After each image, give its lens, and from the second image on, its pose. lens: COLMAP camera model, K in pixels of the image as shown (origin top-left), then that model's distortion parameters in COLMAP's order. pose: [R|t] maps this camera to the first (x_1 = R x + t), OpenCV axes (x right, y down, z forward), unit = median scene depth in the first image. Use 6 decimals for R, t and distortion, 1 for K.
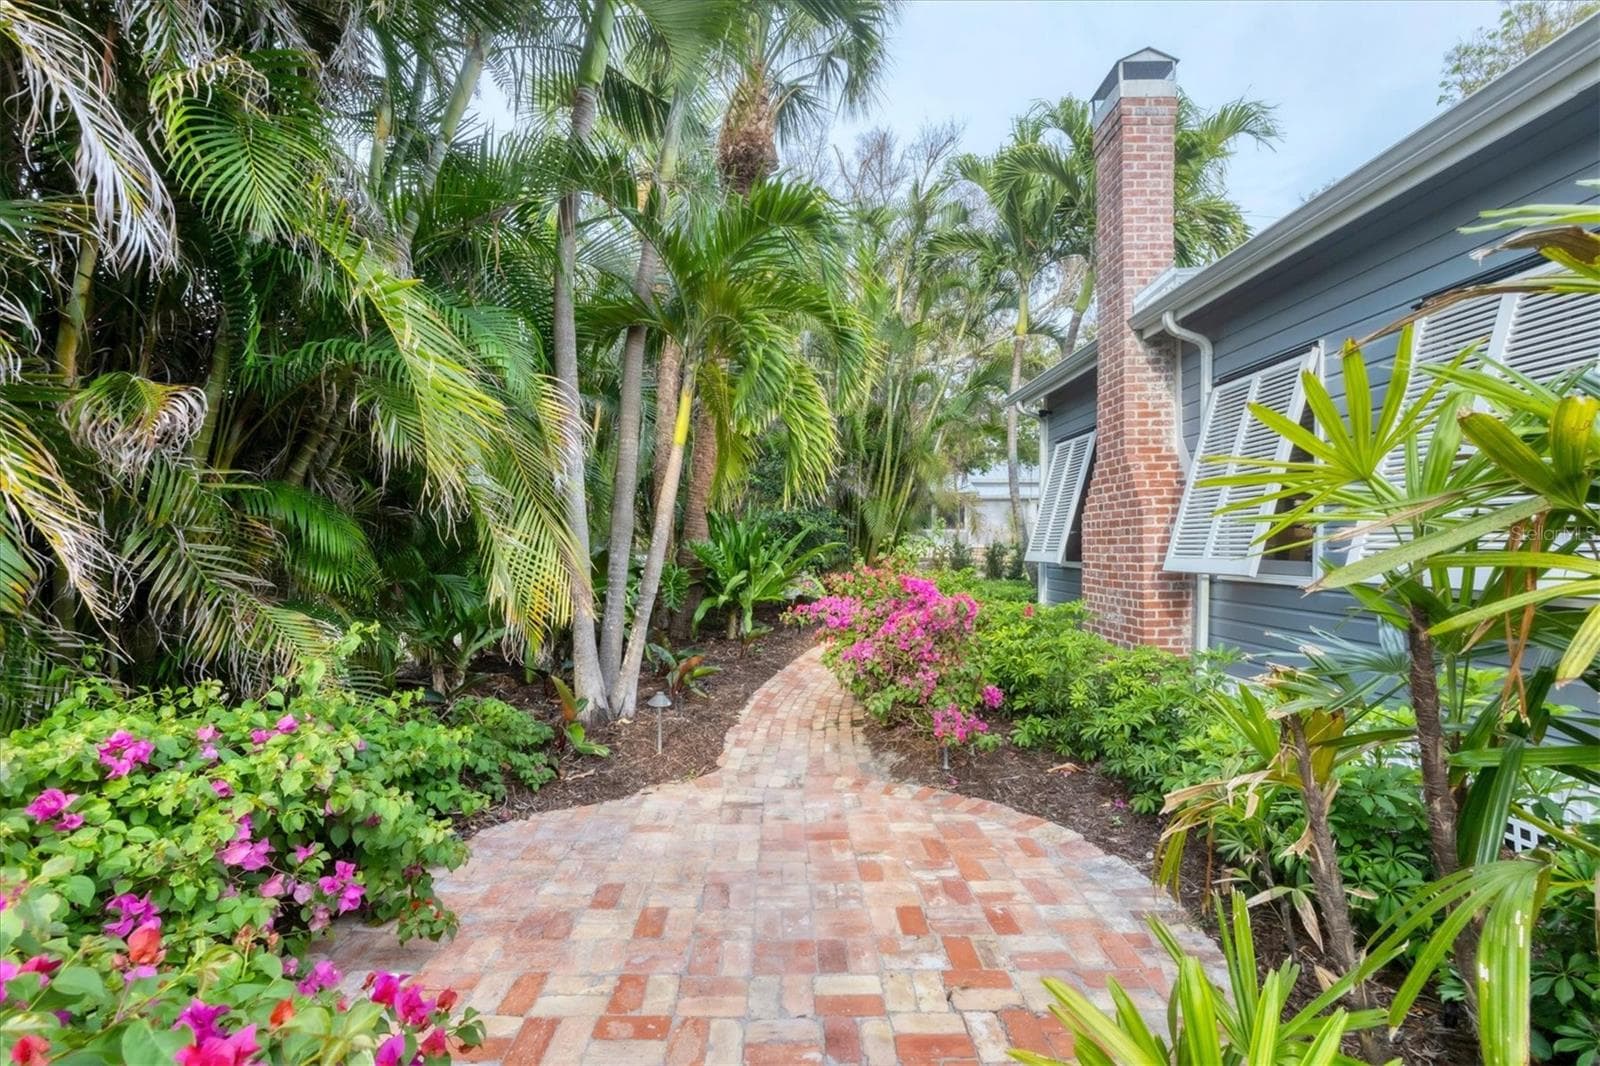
lens RADIAL K [[656.8, 0, 800.0], [0, 656.8, 533.0], [0, 0, 1]] dist [-0.001261, -0.000194]
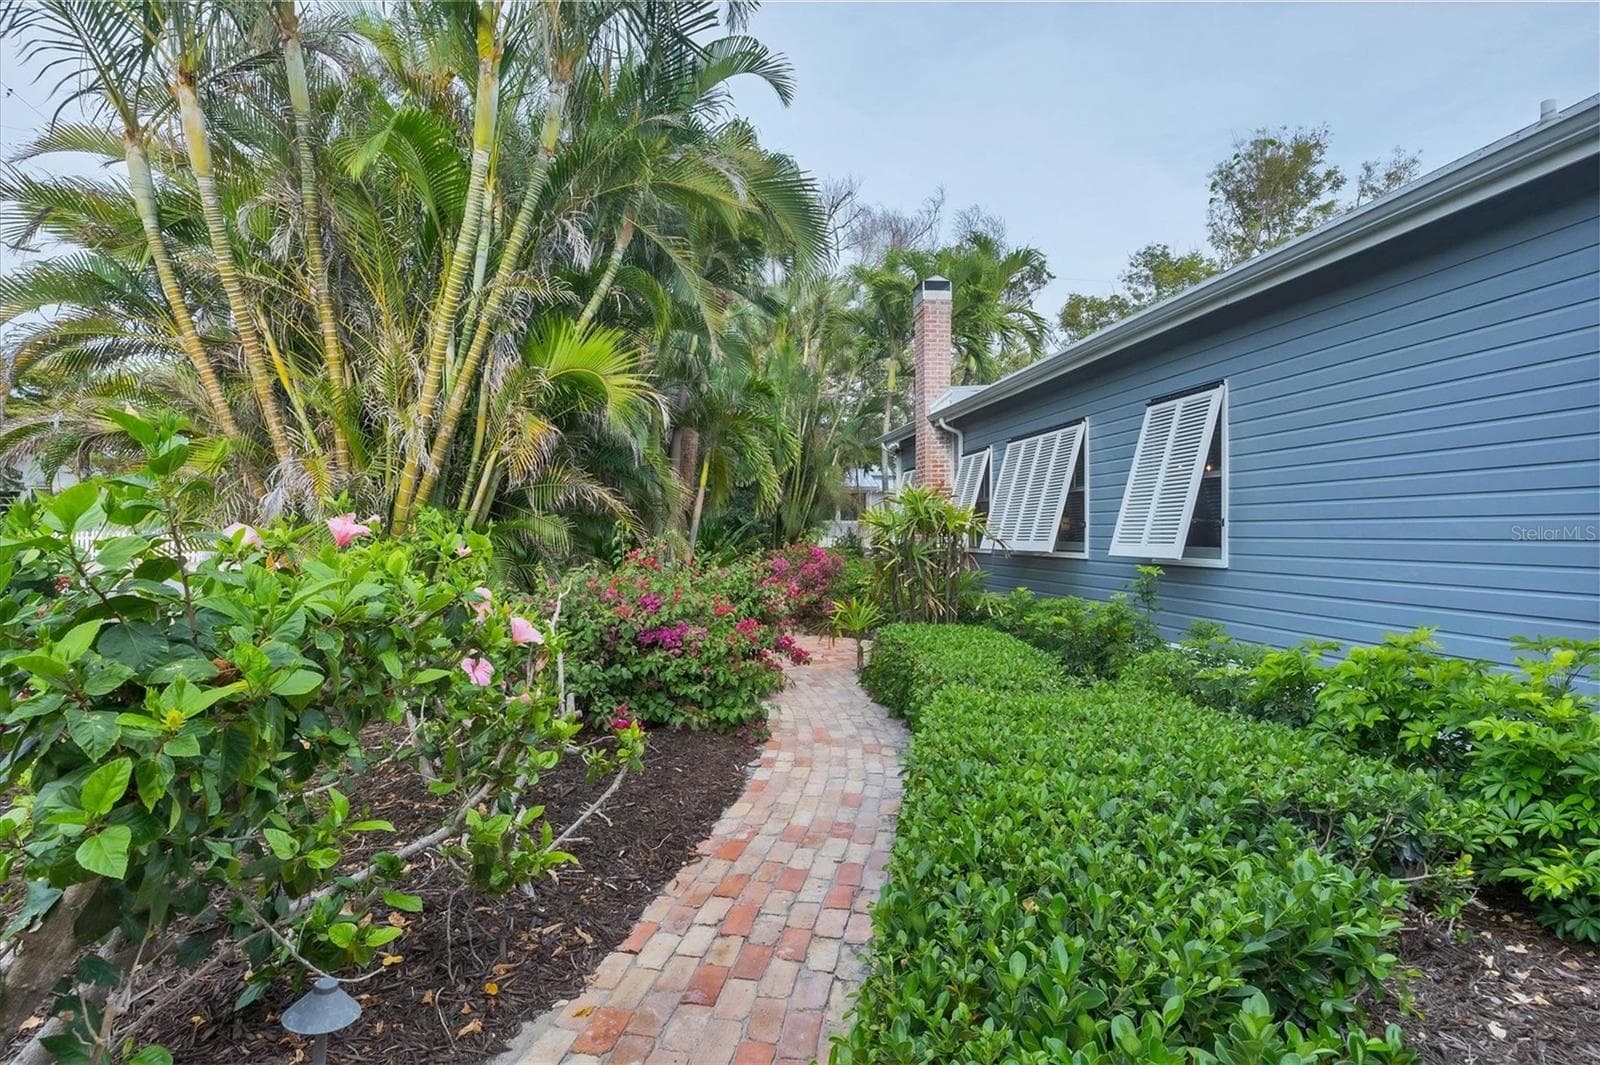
lens RADIAL K [[811.5, 0, 840.0], [0, 811.5, 530.7], [0, 0, 1]] dist [0.000107, 0.000018]
pose [[0.981117, 0.000383, 0.193415, -0.112102], [-0.002251, 0.999953, 0.009437, -0.008188], [-0.193402, -0.009694, 0.981072, -0.697963]]
